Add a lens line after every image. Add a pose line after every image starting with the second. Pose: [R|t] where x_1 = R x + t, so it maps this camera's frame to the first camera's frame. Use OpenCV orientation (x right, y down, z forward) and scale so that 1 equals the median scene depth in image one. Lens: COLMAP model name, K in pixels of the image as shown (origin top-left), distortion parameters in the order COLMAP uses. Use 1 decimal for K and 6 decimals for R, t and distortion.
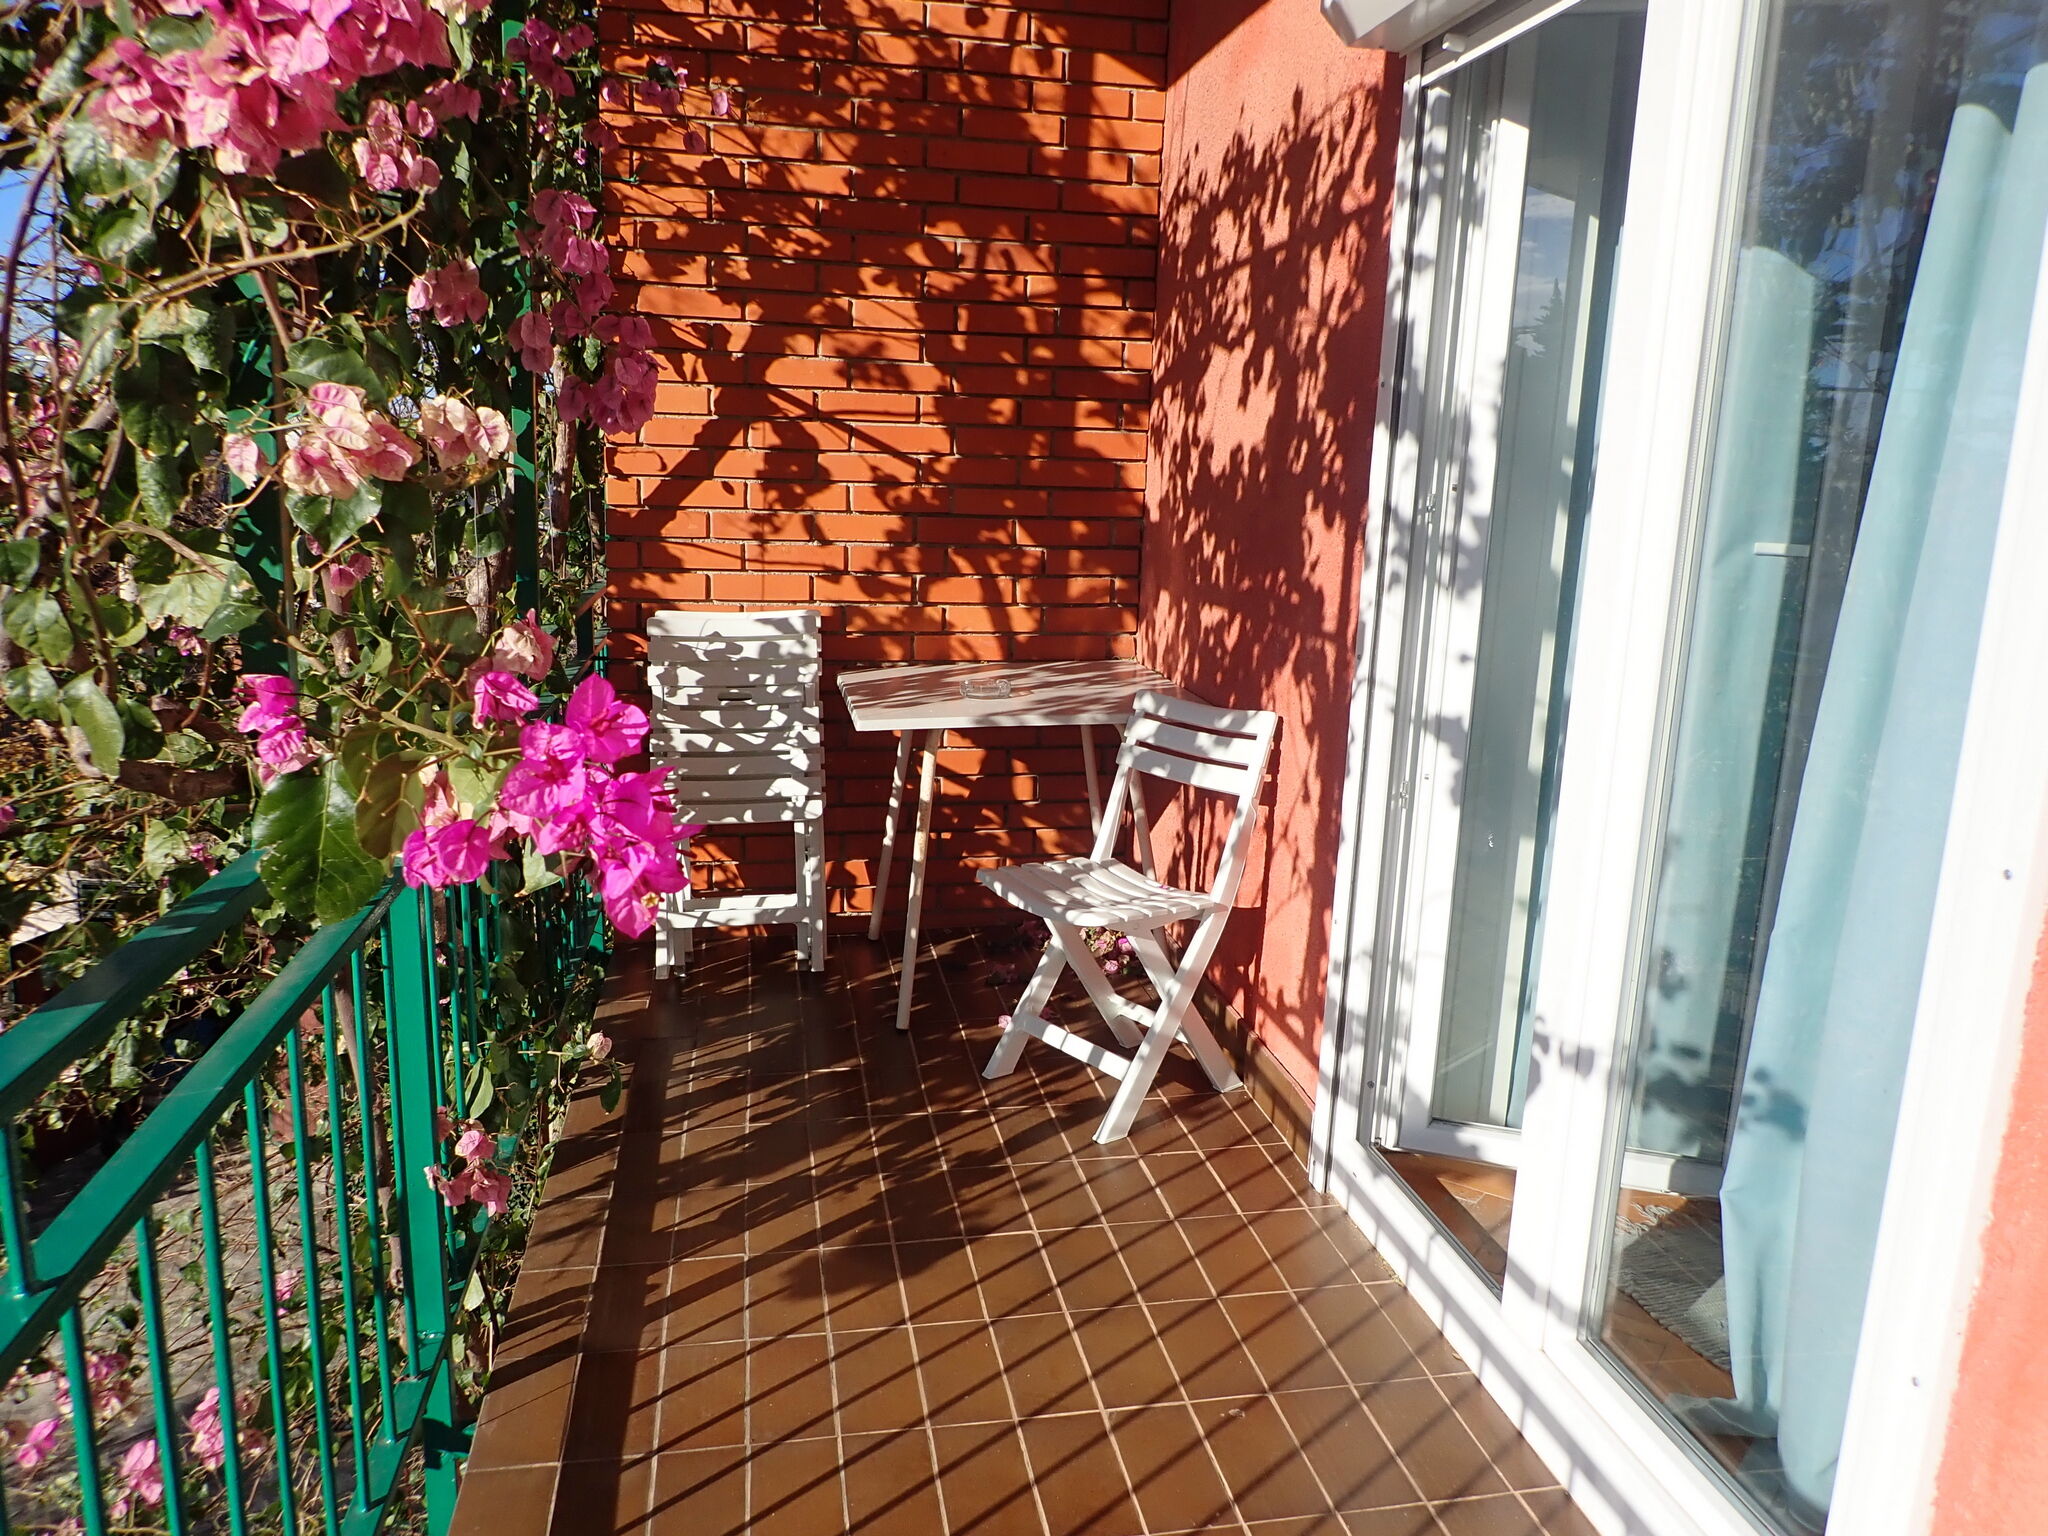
lens RADIAL K [[1505.3, 0, 1013.2], [0, 1505.3, 765.1], [0, 0, 1]] dist [0.000291, -0.015326]
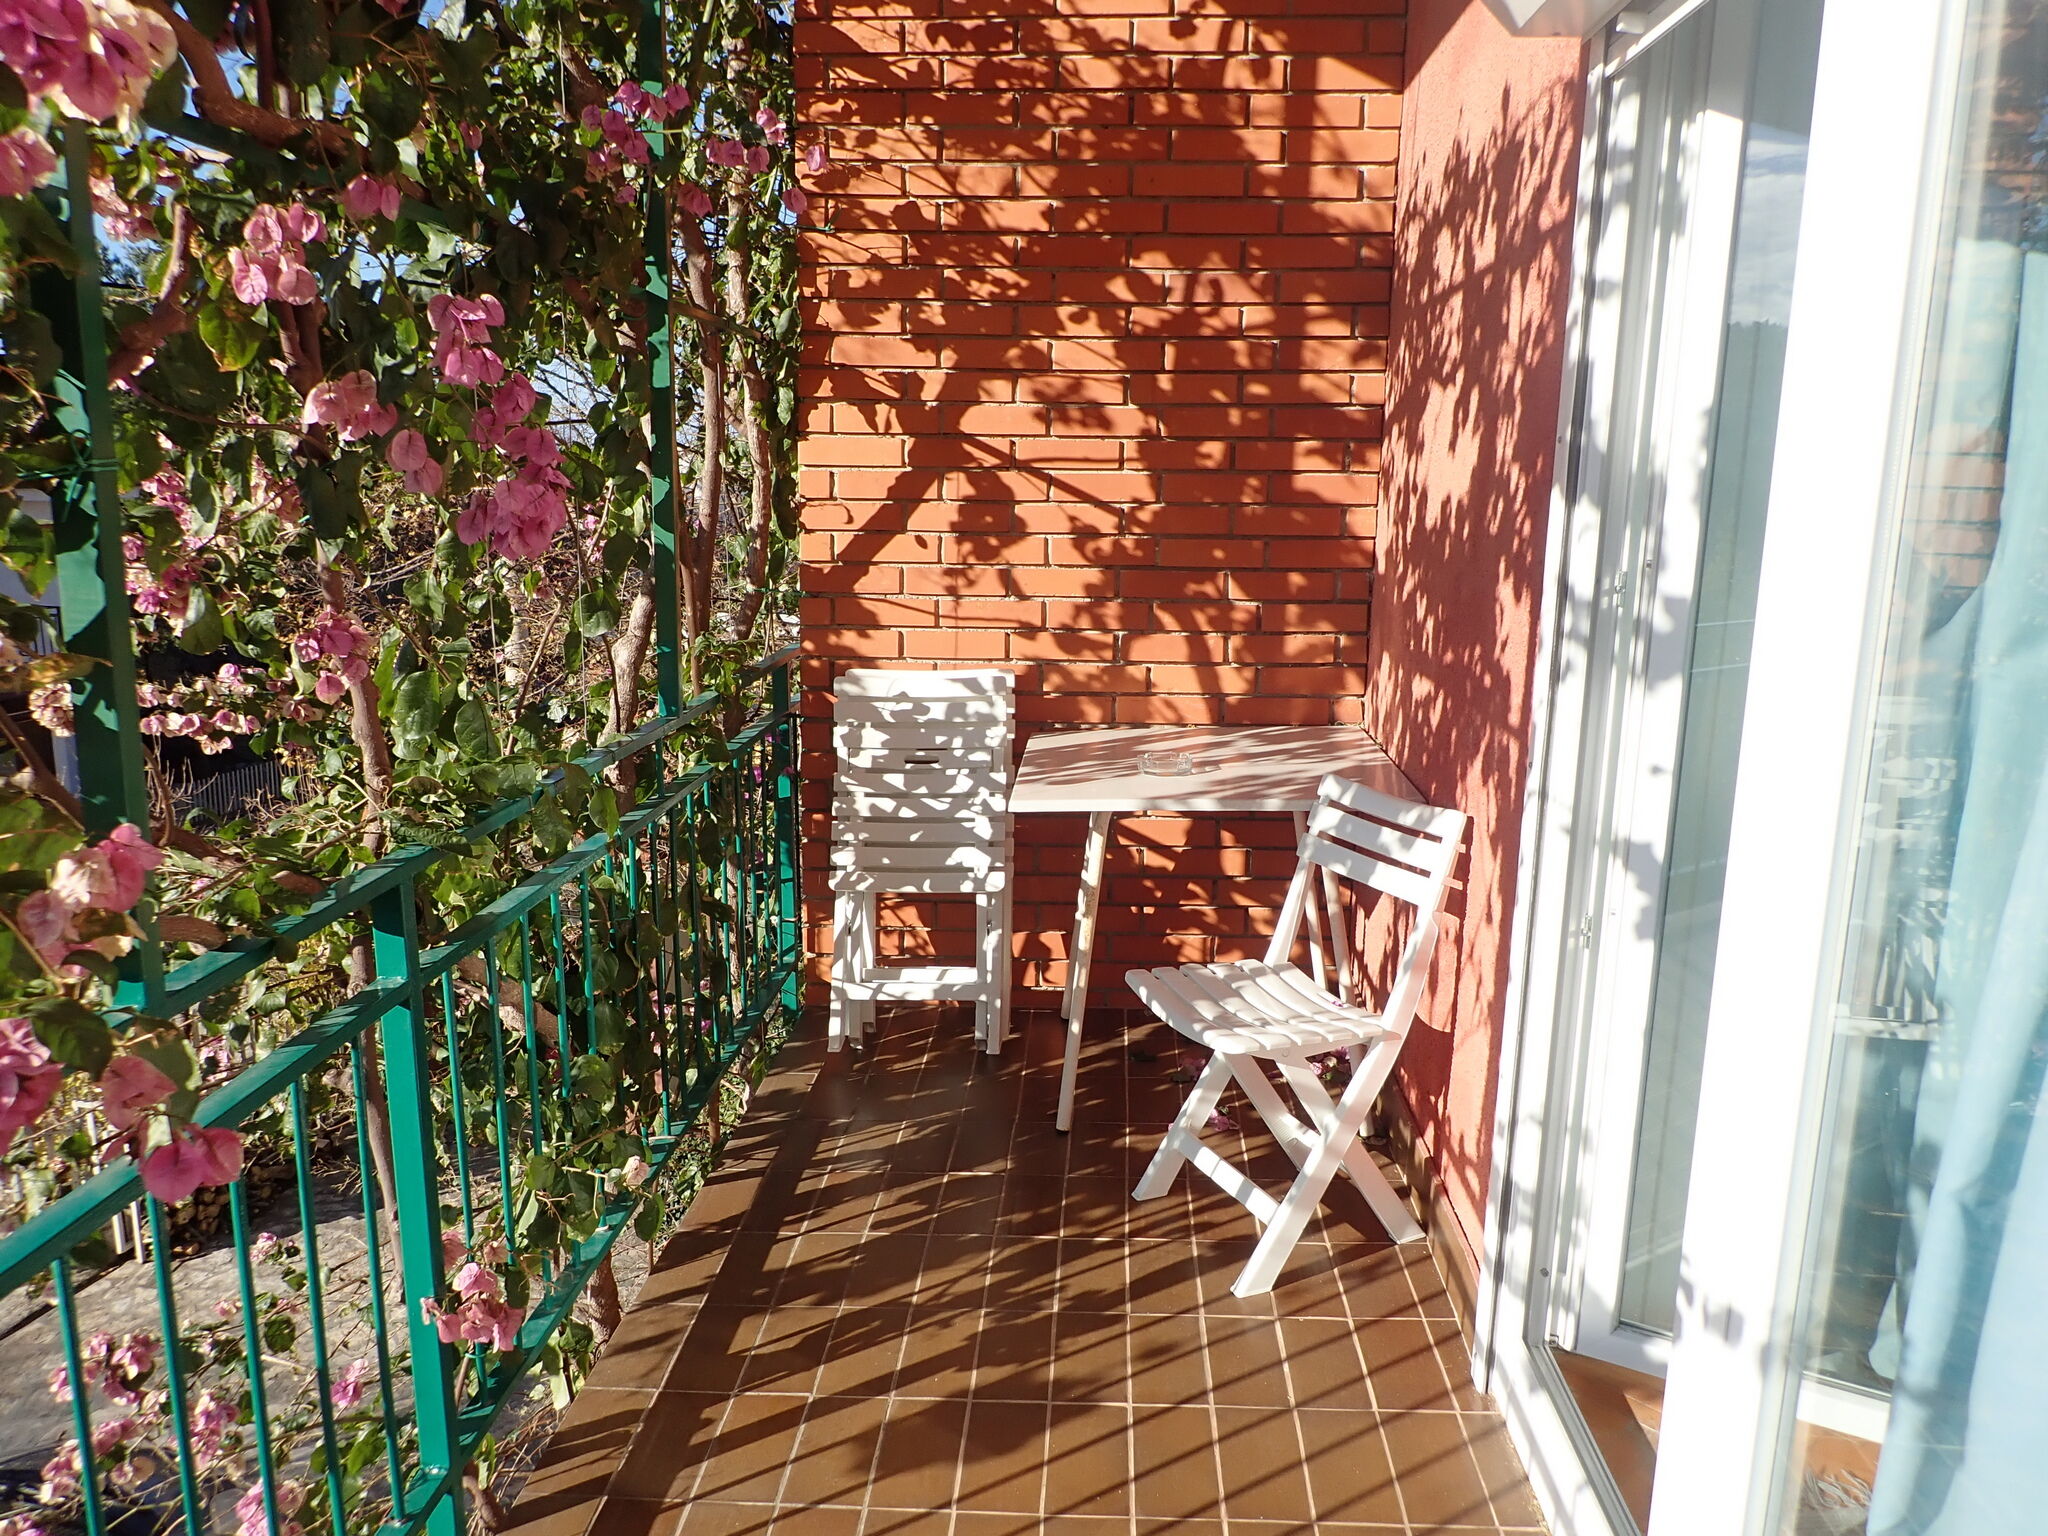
lens RADIAL K [[1505.3, 0, 1013.2], [0, 1505.3, 765.1], [0, 0, 1]] dist [0.000291, -0.015326]
pose [[0.971366, 0.025325, -0.236235, 0.101484], [-0.026535, 0.999646, -0.001944, -0.042636], [0.236102, 0.008157, 0.971694, 0.083839]]
